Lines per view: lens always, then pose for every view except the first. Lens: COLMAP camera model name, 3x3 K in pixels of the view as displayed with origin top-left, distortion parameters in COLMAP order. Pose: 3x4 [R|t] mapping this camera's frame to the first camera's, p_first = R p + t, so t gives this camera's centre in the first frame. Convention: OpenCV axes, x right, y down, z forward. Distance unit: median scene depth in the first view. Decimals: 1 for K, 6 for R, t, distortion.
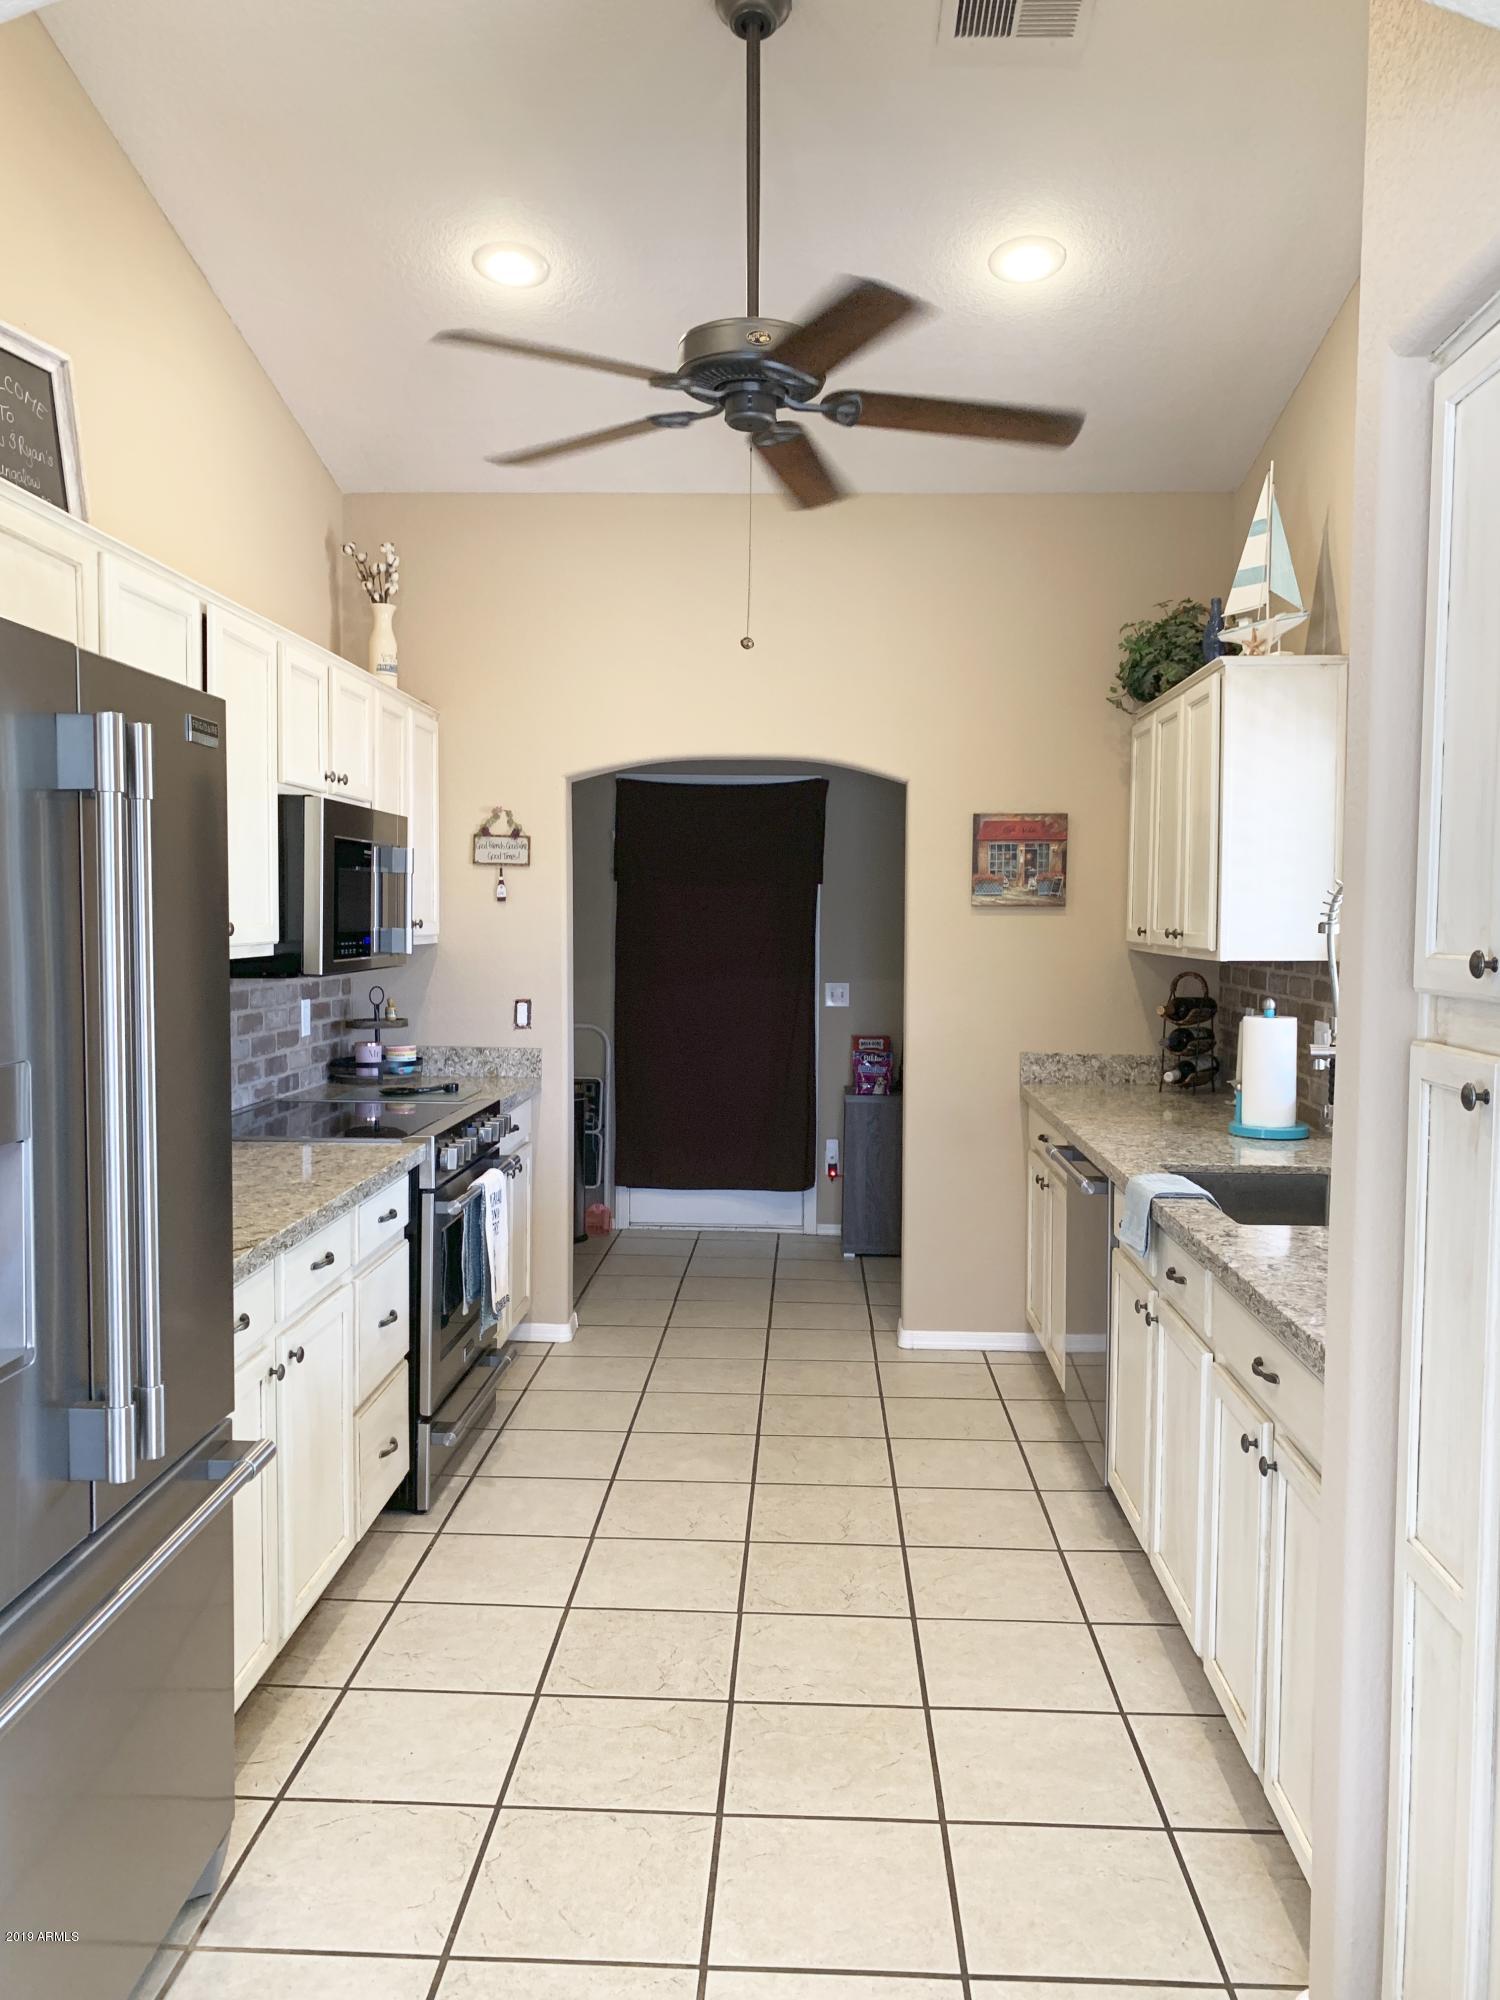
lens RADIAL K [[1537.7, 0, 750.0], [0, 1537.7, 1000.0], [0, 0, 1]] dist [0.003195, -0.013454]
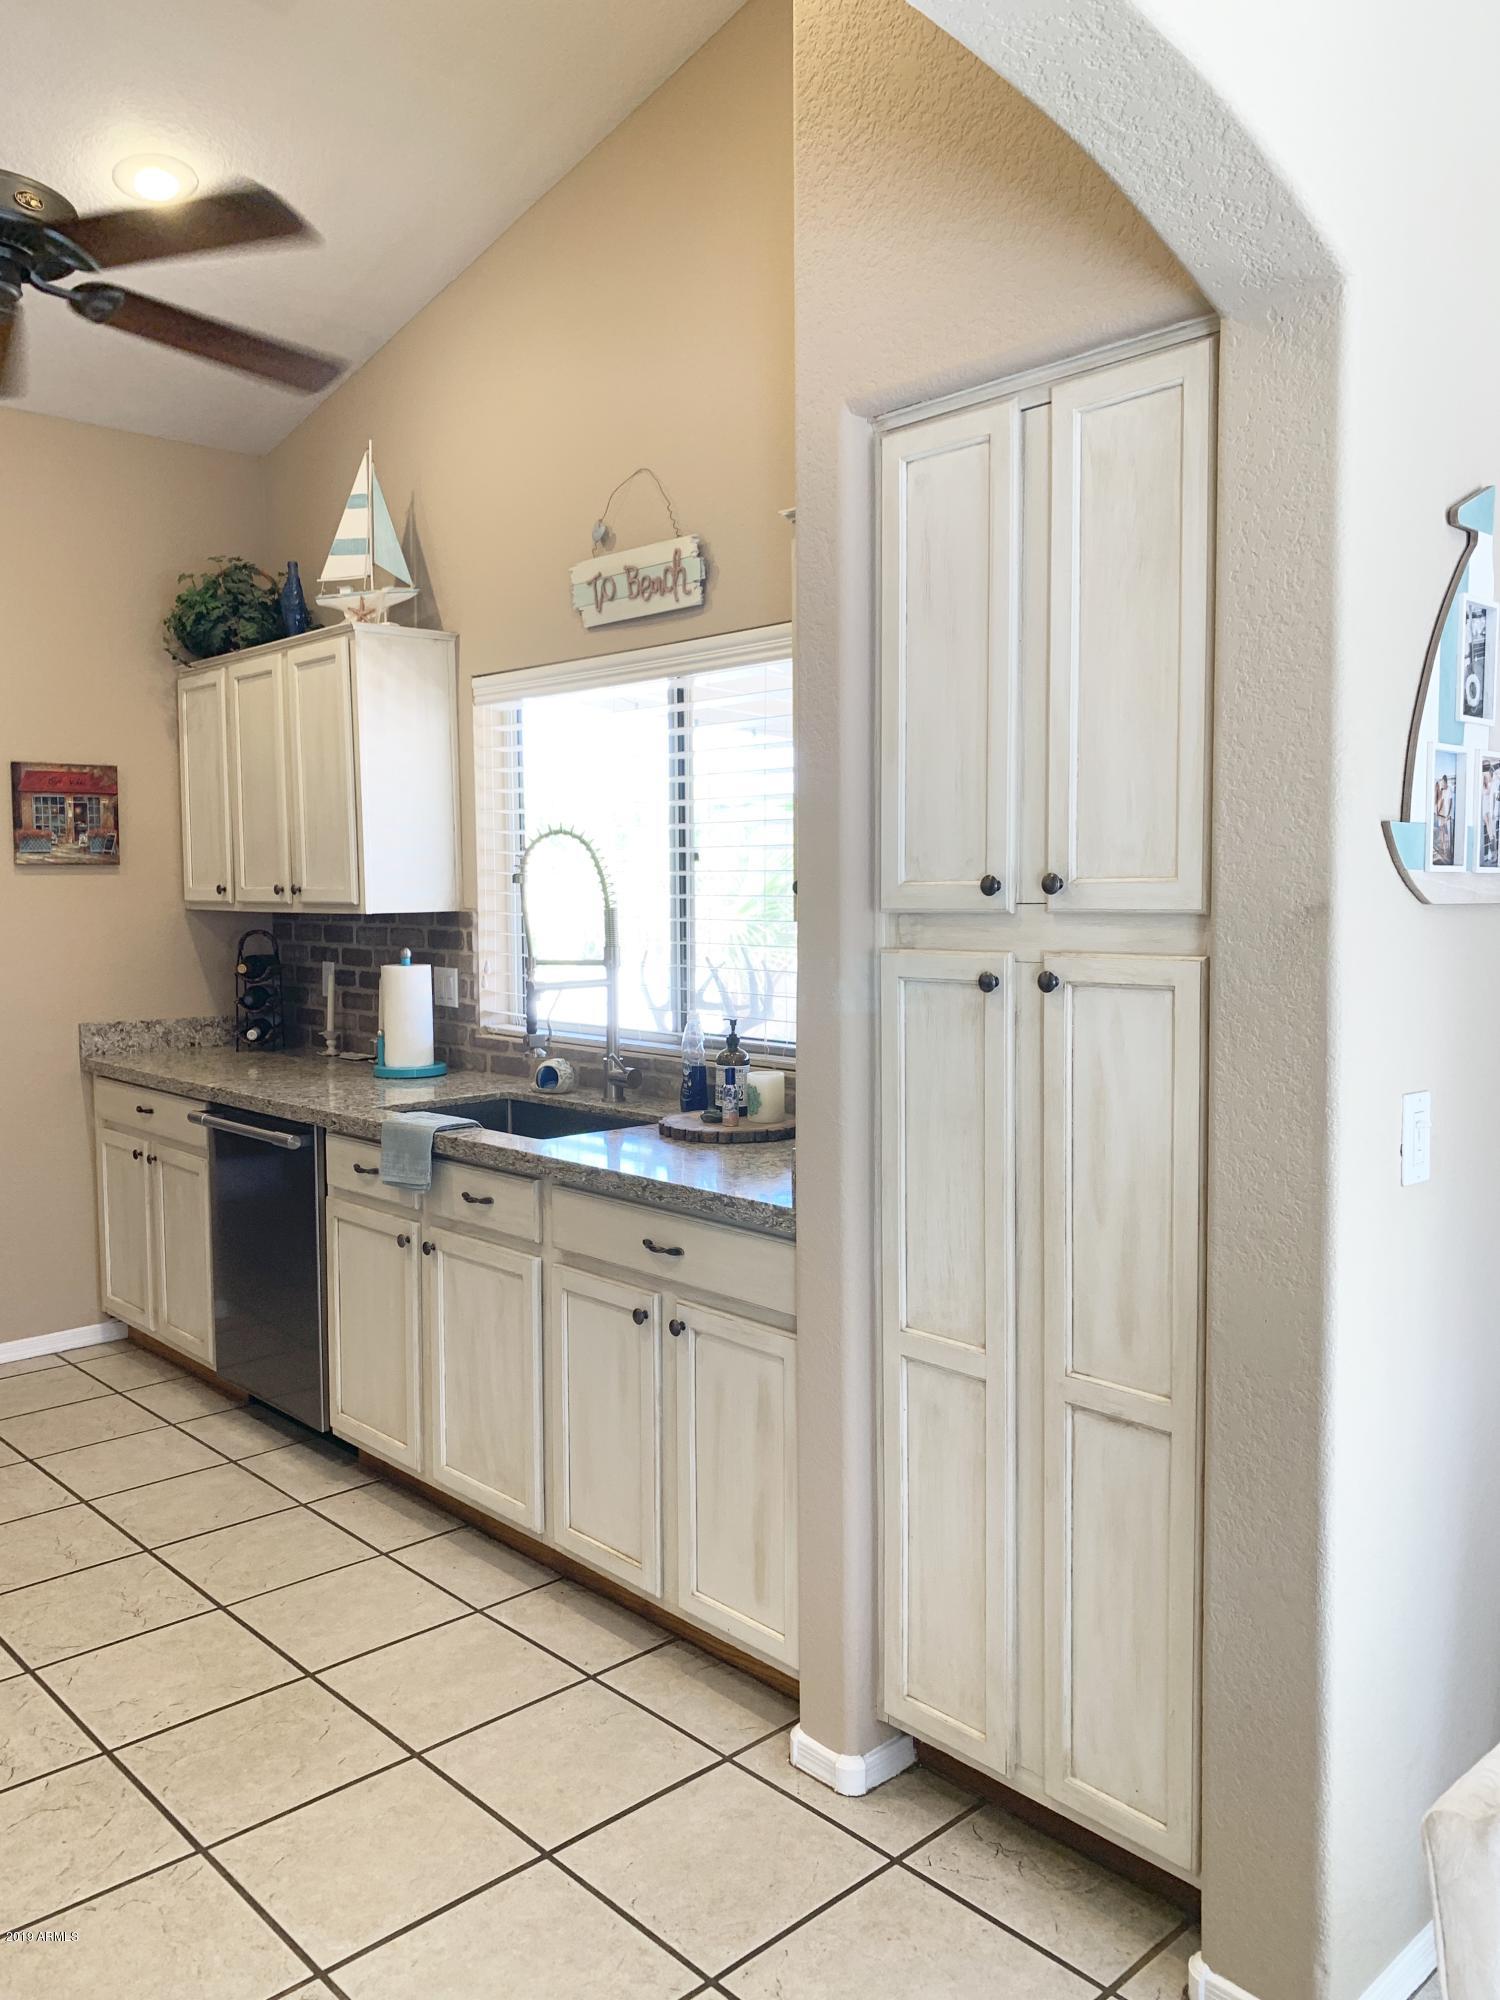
lens RADIAL K [[1549.9, 0, 757.3], [0, 1549.9, 983.8], [0, 0, 1]] dist [0.000497, -0.001058]
pose [[0.692981, -0.054533, 0.718891, -0.243999], [0.049784, 0.998375, 0.027744, 0.005790], [-0.719235, 0.016563, 0.694569, 0.068801]]
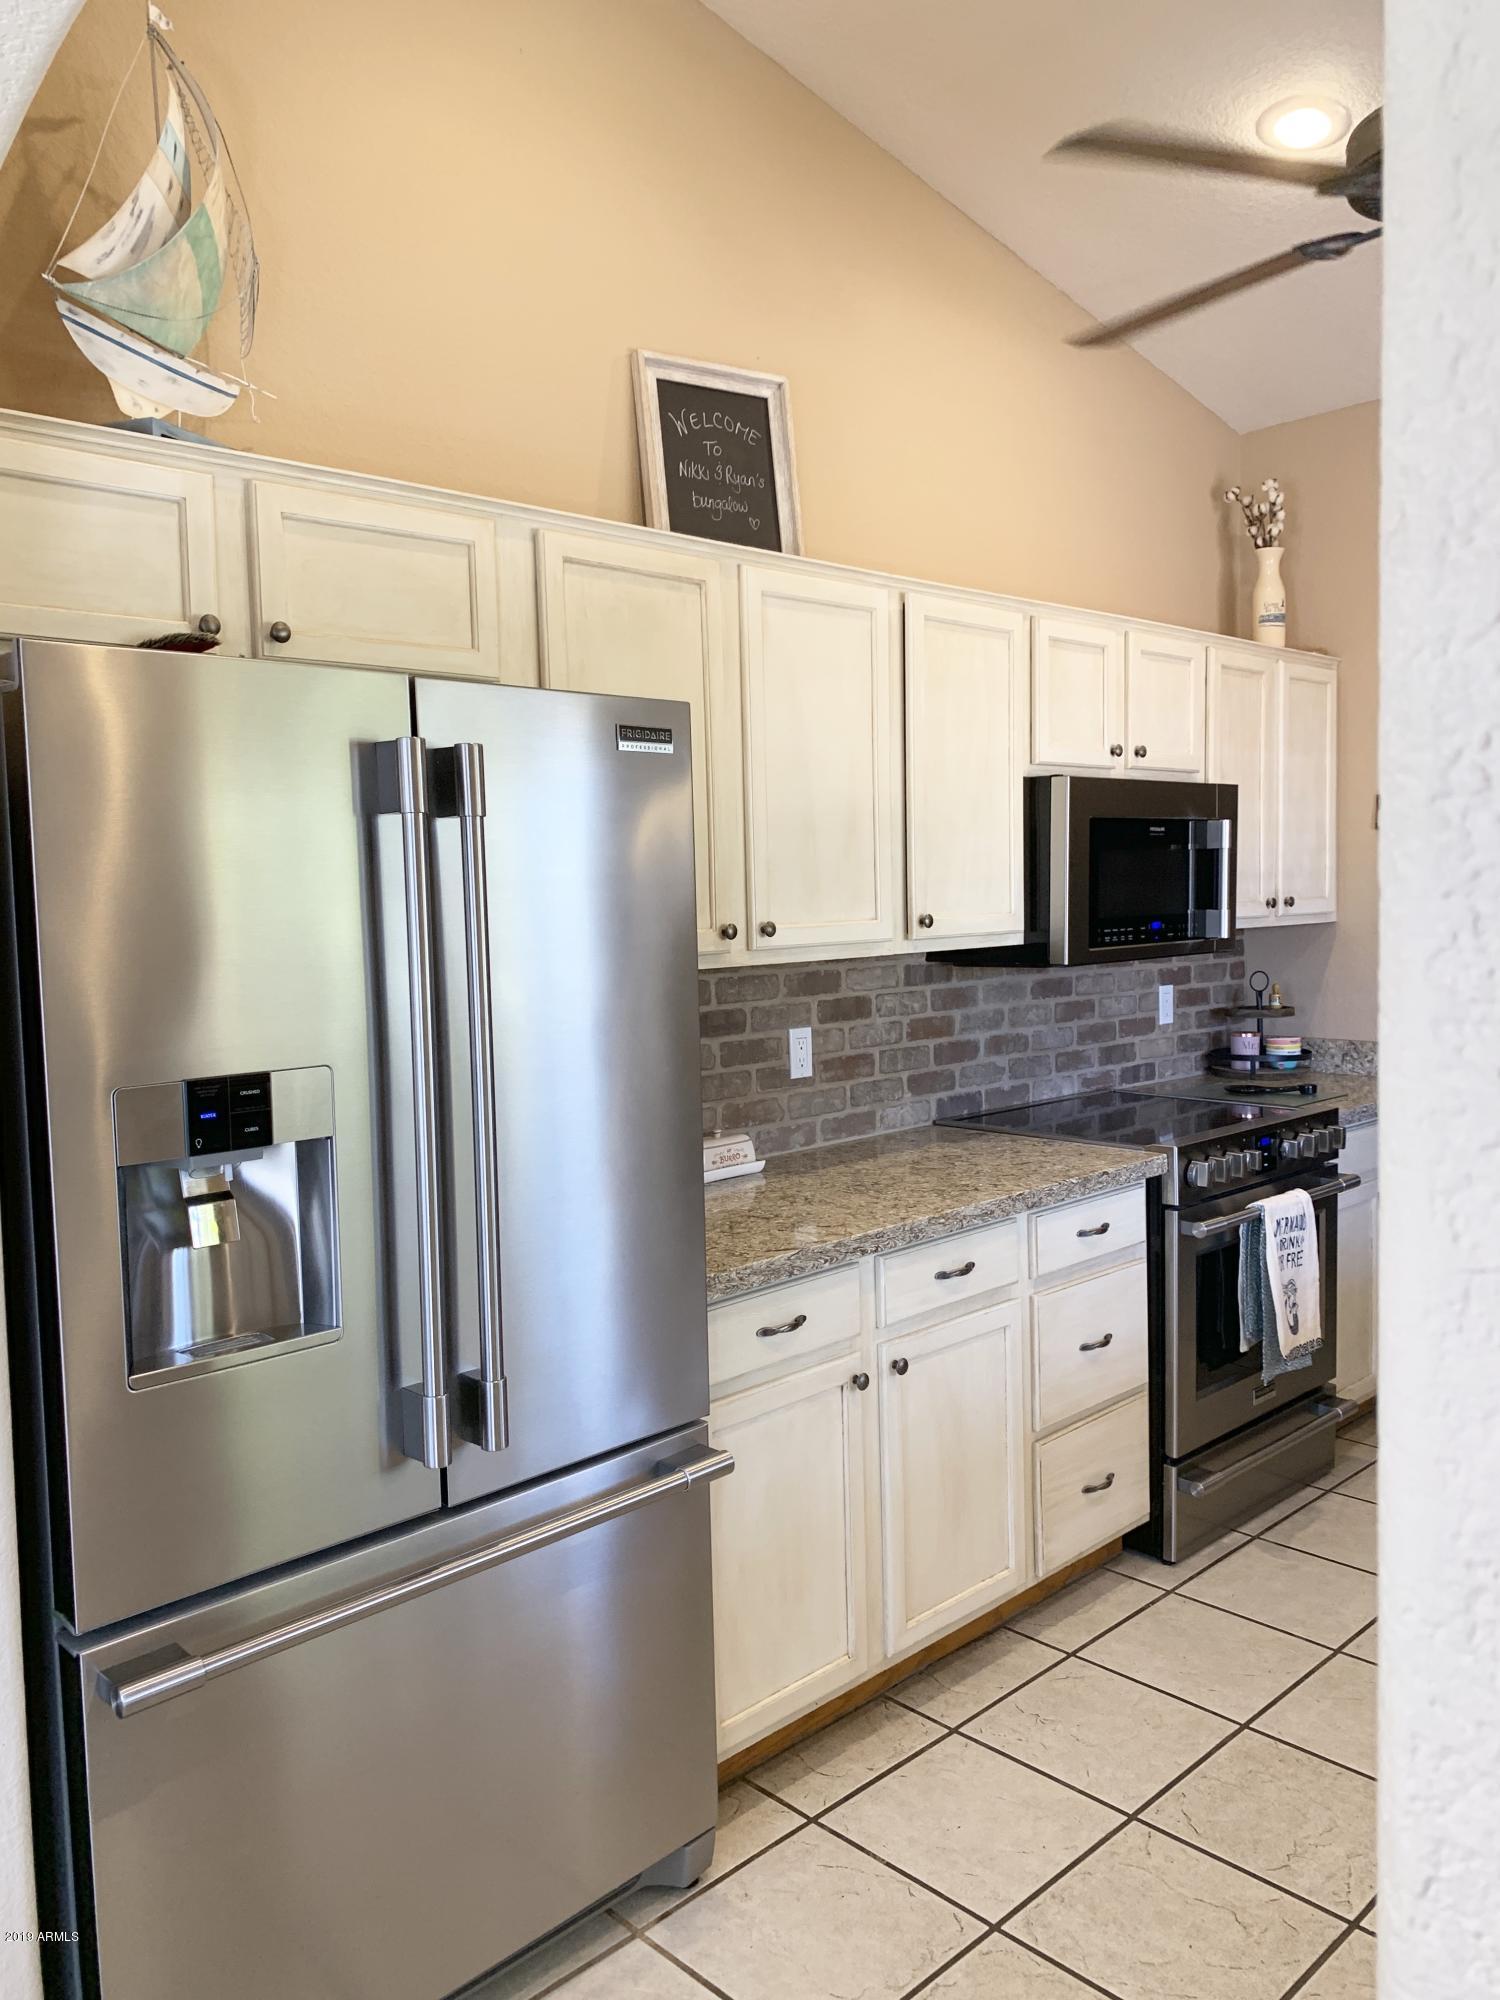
lens RADIAL K [[1530.9, 0, 751.1], [0, 1530.9, 980.8], [0, 0, 1]] dist [0.005921, -0.008073]
pose [[0.724989, 0.017055, -0.688549, 0.190400], [-0.009902, 0.999848, 0.014339, -0.015293], [0.688689, -0.003578, 0.725048, 0.158093]]
